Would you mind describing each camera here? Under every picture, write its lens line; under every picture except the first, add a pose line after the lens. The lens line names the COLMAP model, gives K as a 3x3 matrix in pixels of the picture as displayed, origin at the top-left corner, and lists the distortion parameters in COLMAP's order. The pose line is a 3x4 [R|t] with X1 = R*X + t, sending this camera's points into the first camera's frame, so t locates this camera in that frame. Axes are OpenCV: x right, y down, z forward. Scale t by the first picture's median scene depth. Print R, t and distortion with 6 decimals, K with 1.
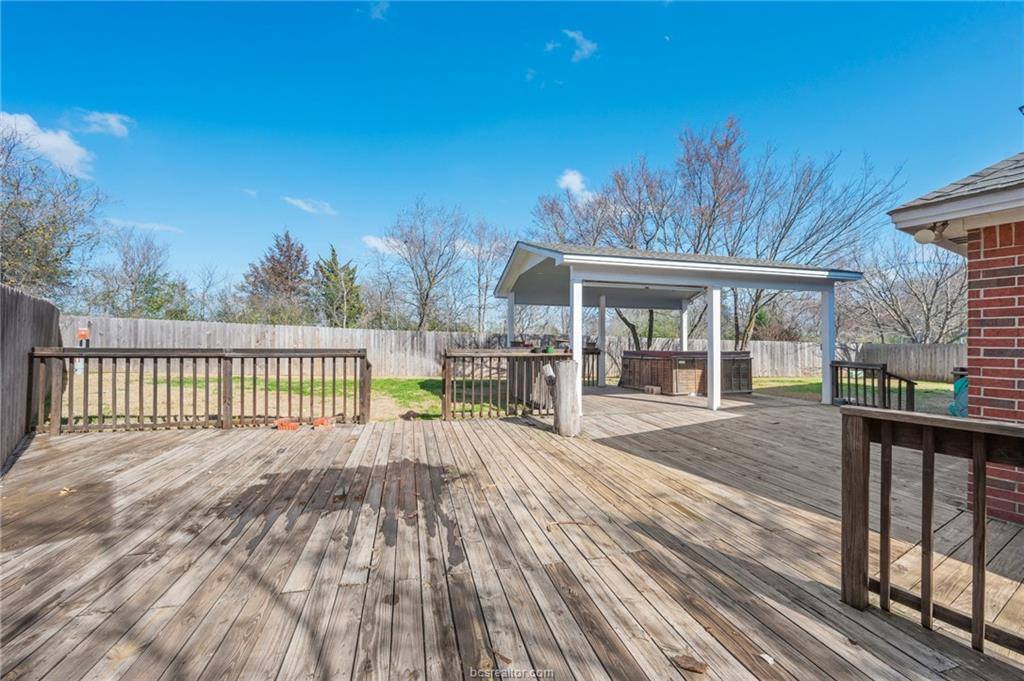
lens RADIAL K [[393.4, 0, 512.0], [0, 393.4, 340.5], [0, 0, 1]] dist [-0.000336, 0.000012]
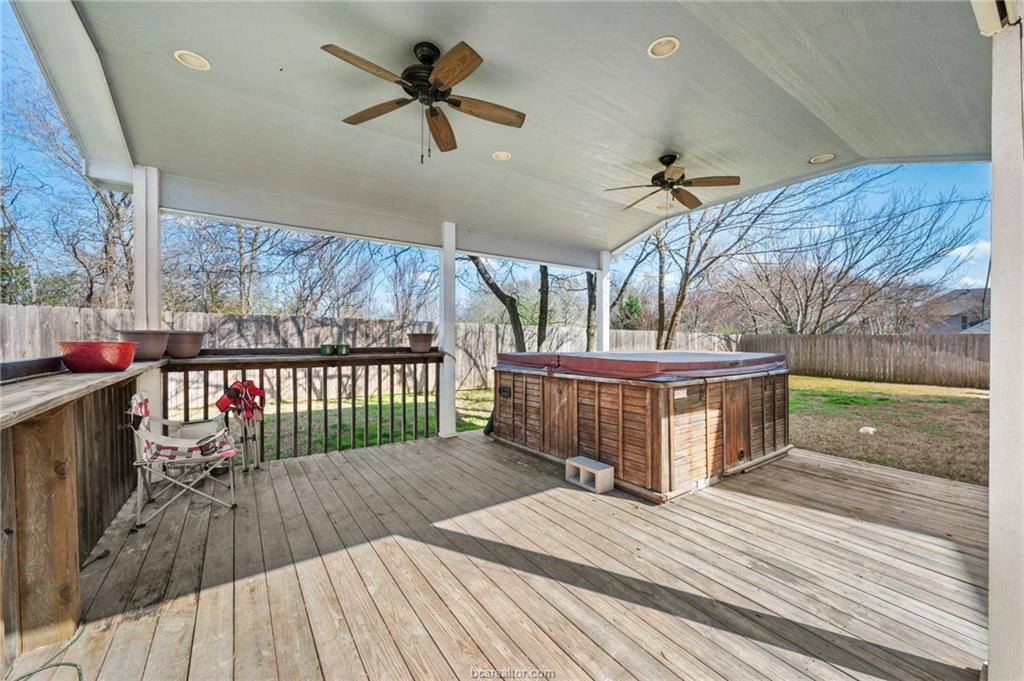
lens RADIAL K [[393.4, 0, 512.0], [0, 393.4, 340.5], [0, 0, 1]] dist [-0.000336, 0.000012]
pose [[0.937438, -0.006434, 0.348092, 0.137867], [-0.002452, 0.999682, 0.025079, 0.002137], [-0.348143, -0.024364, 0.937125, 0.546814]]
